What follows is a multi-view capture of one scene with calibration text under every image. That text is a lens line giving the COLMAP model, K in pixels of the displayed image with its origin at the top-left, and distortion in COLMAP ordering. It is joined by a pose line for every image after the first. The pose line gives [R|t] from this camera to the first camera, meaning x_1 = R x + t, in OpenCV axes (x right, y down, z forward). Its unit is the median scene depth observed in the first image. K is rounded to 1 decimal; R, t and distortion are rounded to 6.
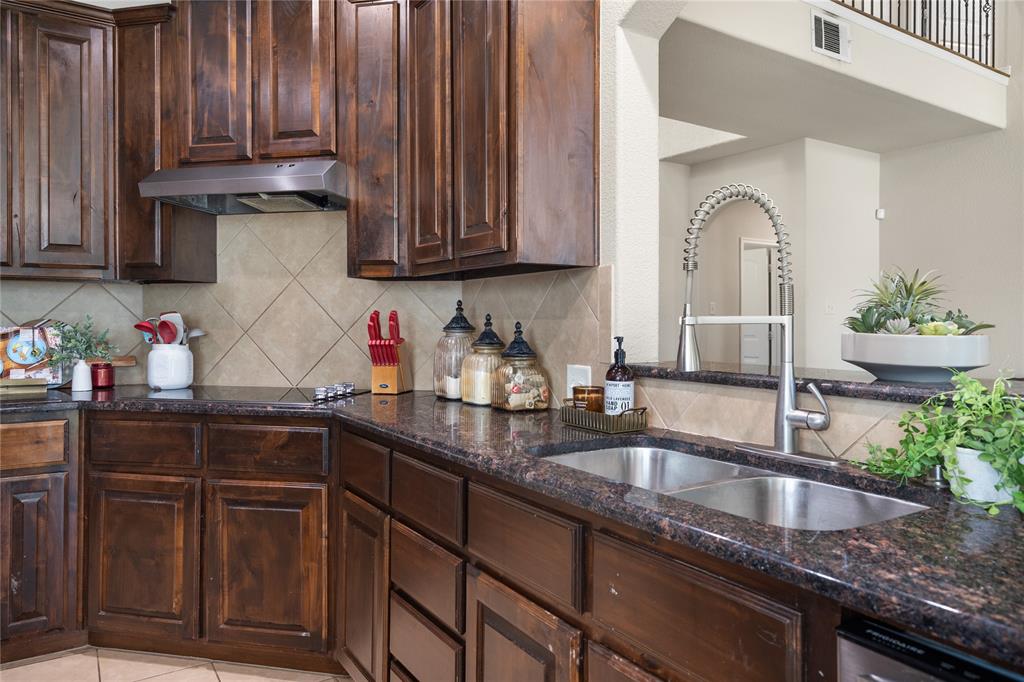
lens RADIAL K [[654.8, 0, 511.6], [0, 654.8, 315.7], [0, 0, 1]] dist [0.000451, 0.000493]
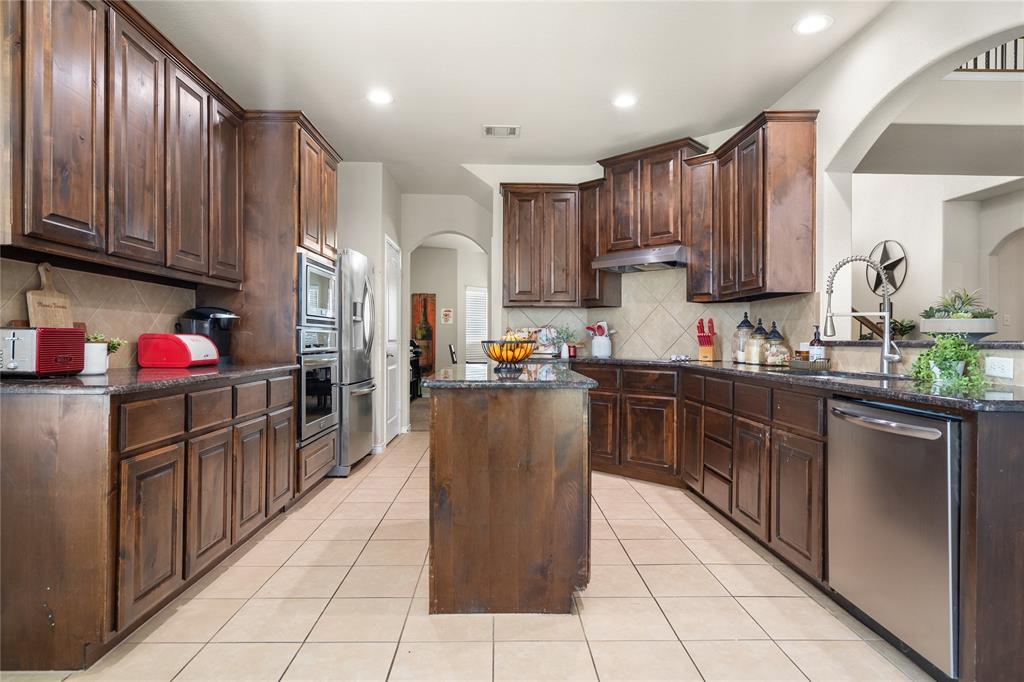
lens RADIAL K [[568.2, 0, 505.2], [0, 568.2, 336.8], [0, 0, 1]] dist [0.000677, 0.000388]
pose [[0.846464, 0.001541, -0.532444, 0.213143], [-0.003486, 0.999990, -0.002648, 0.056486], [0.532434, 0.004098, 0.846461, -0.797443]]
